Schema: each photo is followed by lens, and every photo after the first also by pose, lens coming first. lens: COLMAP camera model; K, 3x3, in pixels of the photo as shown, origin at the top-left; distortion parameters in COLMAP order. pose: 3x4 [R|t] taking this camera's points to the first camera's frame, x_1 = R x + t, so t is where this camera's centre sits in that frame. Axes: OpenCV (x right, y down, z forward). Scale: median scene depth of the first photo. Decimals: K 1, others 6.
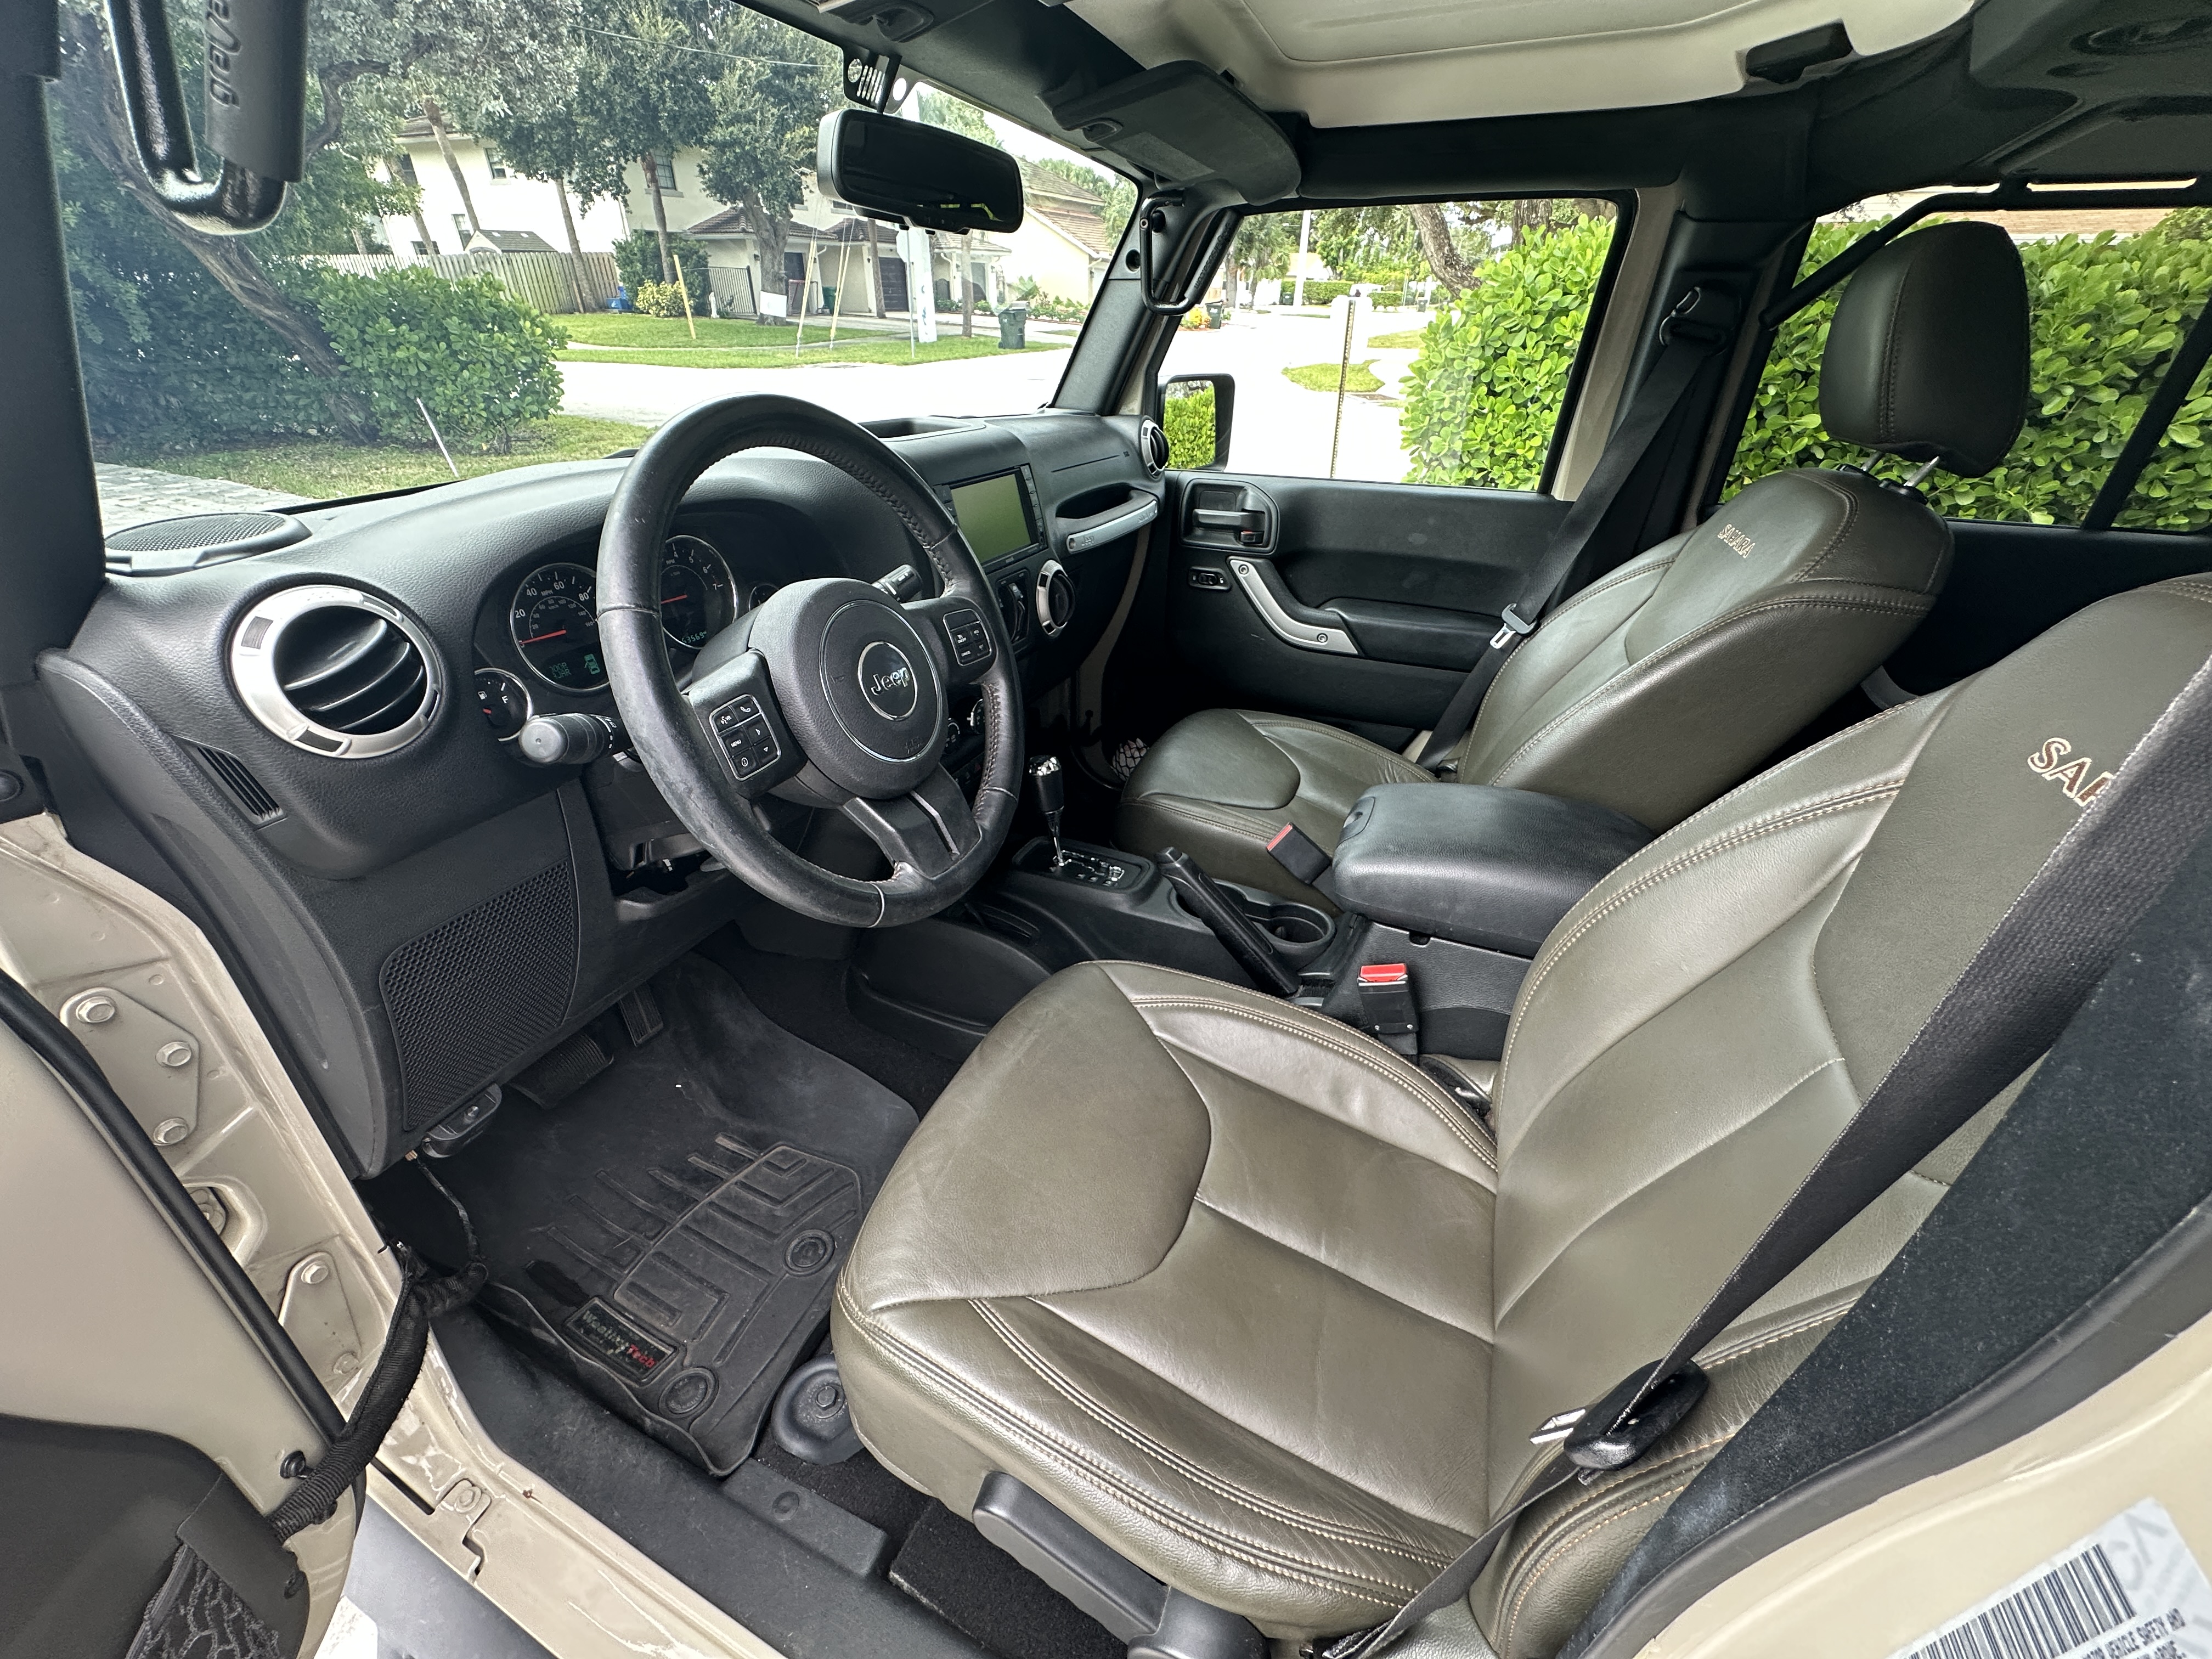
lens RADIAL K [[876.1, 0, 1106.0], [0, 876.1, 829.5], [0, 0, 1]] dist [-0.002892, -0.000157]
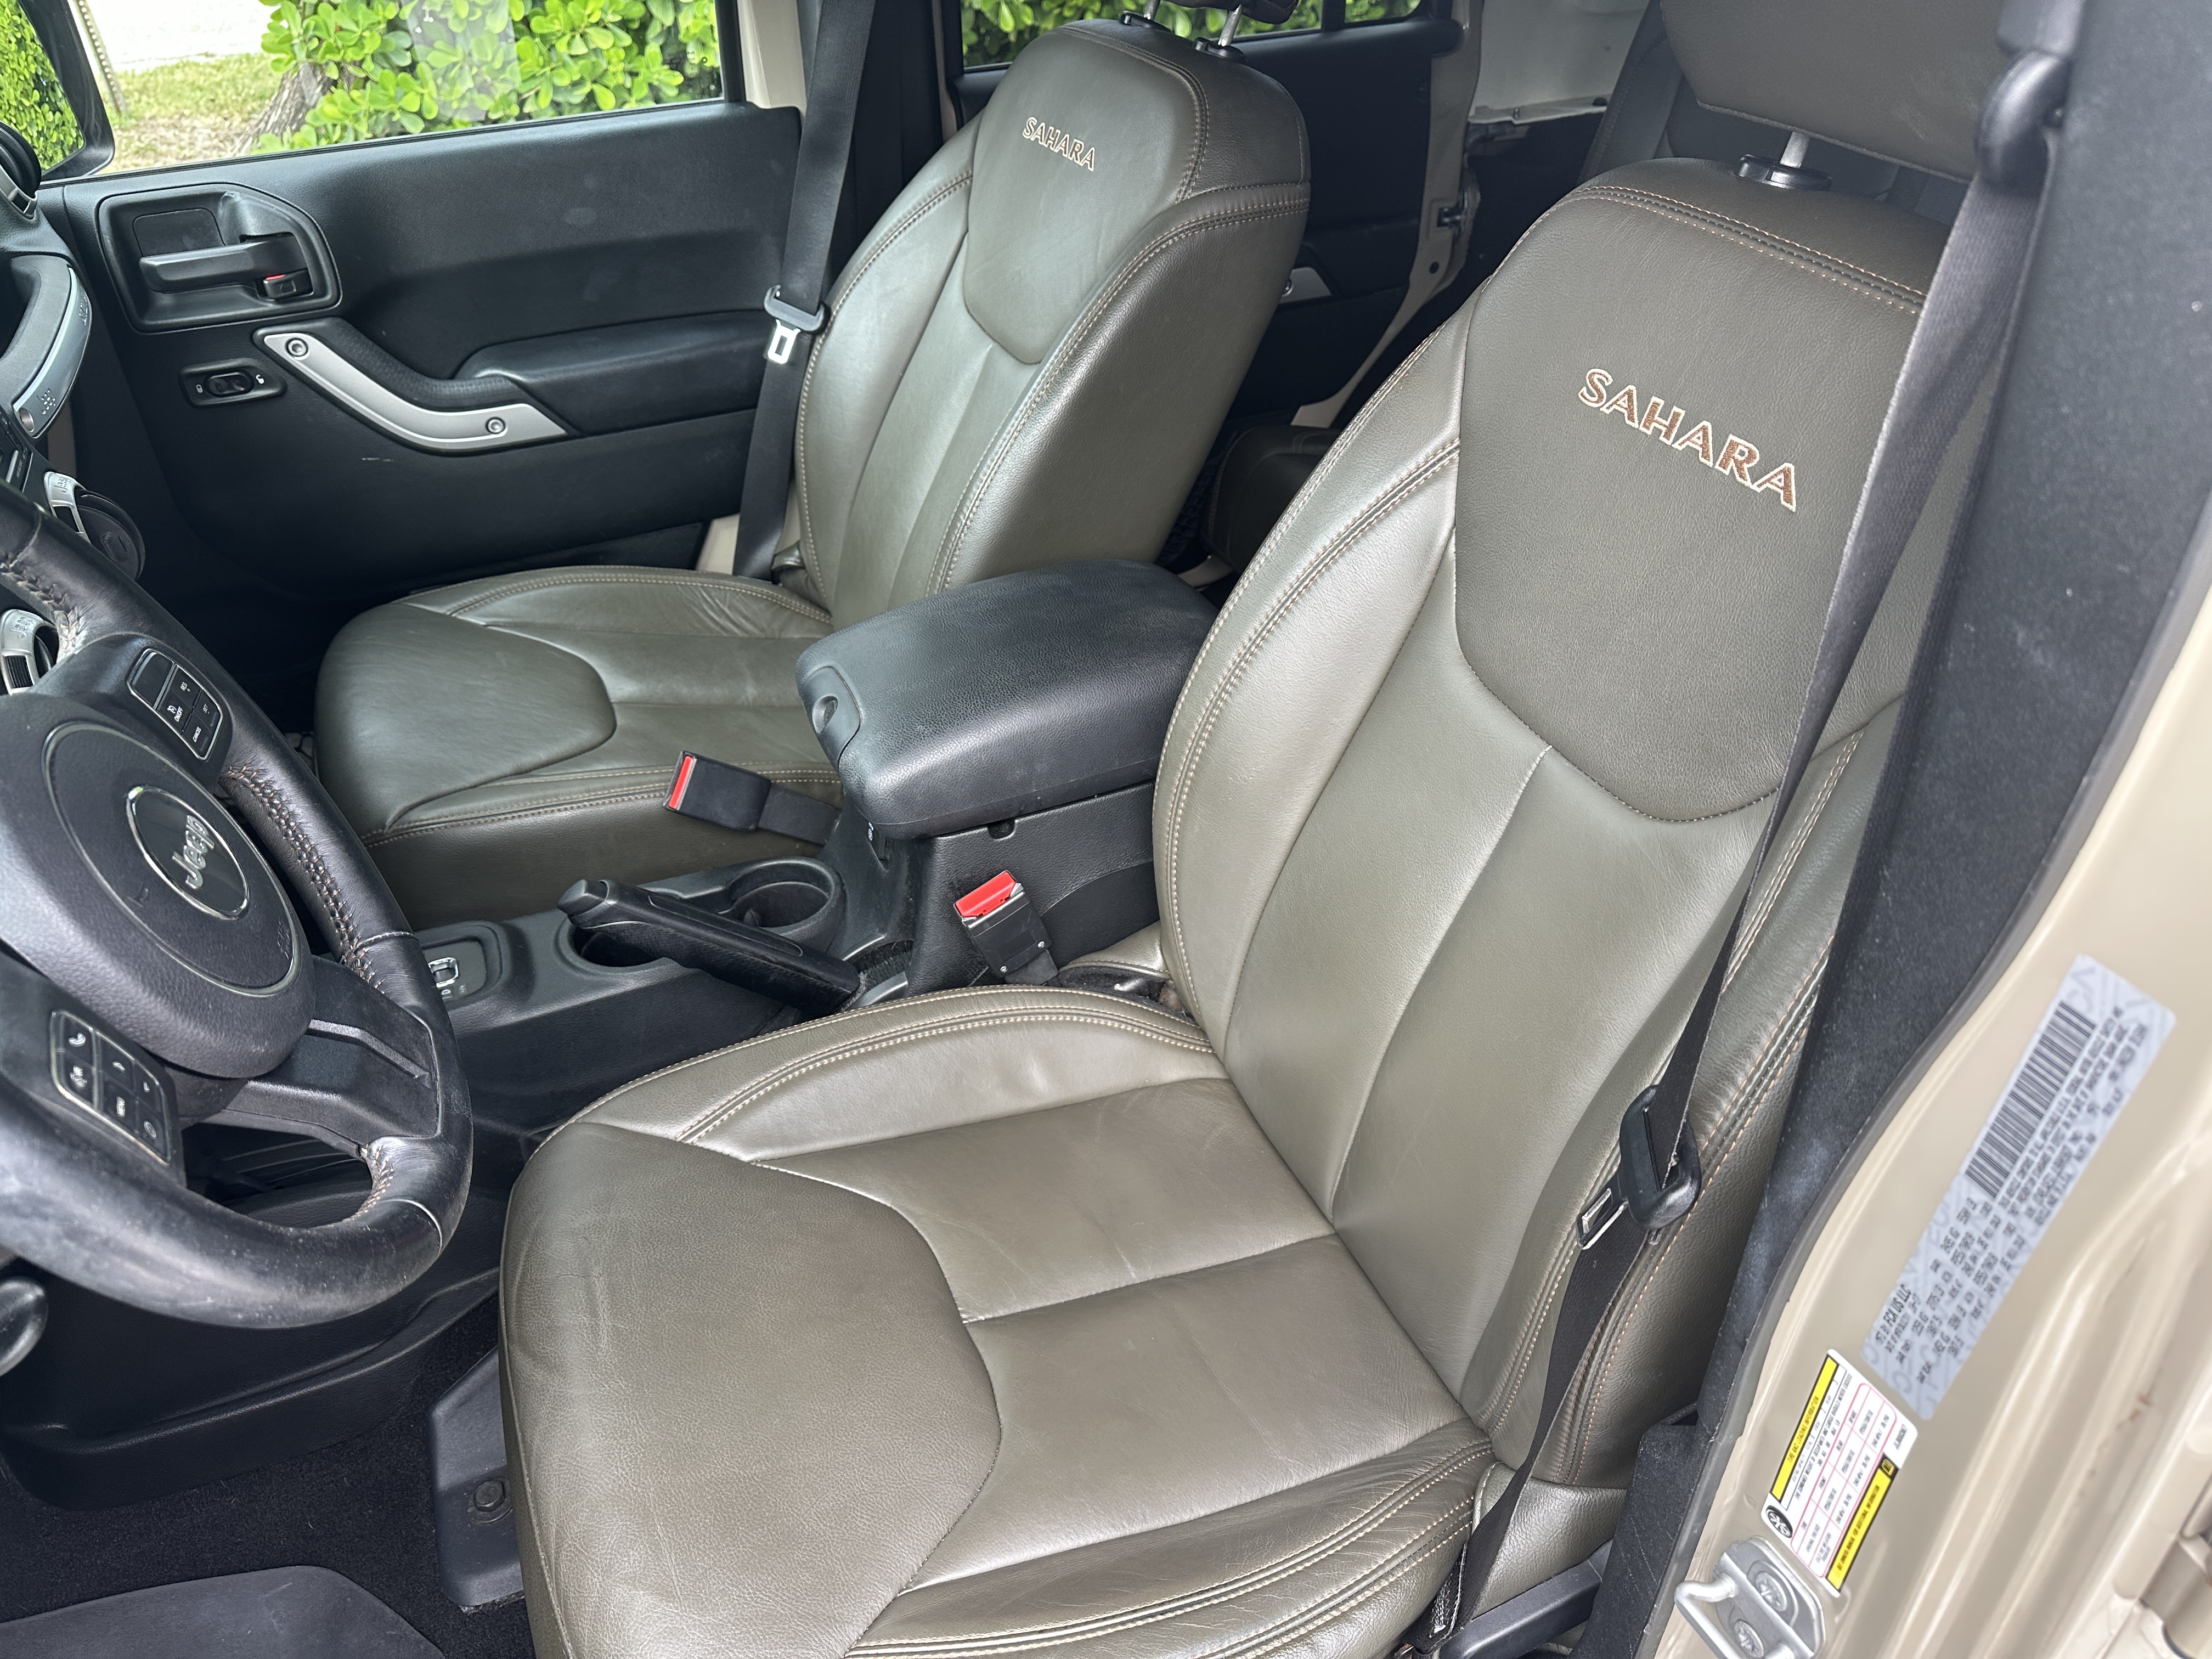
lens RADIAL K [[1536.0, 0, 1095.1], [0, 1536.0, 823.5], [0, 0, 1]] dist [0.078678, -0.098546]
pose [[0.703886, -0.450521, 0.549159, -0.265737], [0.387161, 0.891523, 0.235147, -0.140803], [-0.595526, 0.047096, 0.801954, -0.032999]]
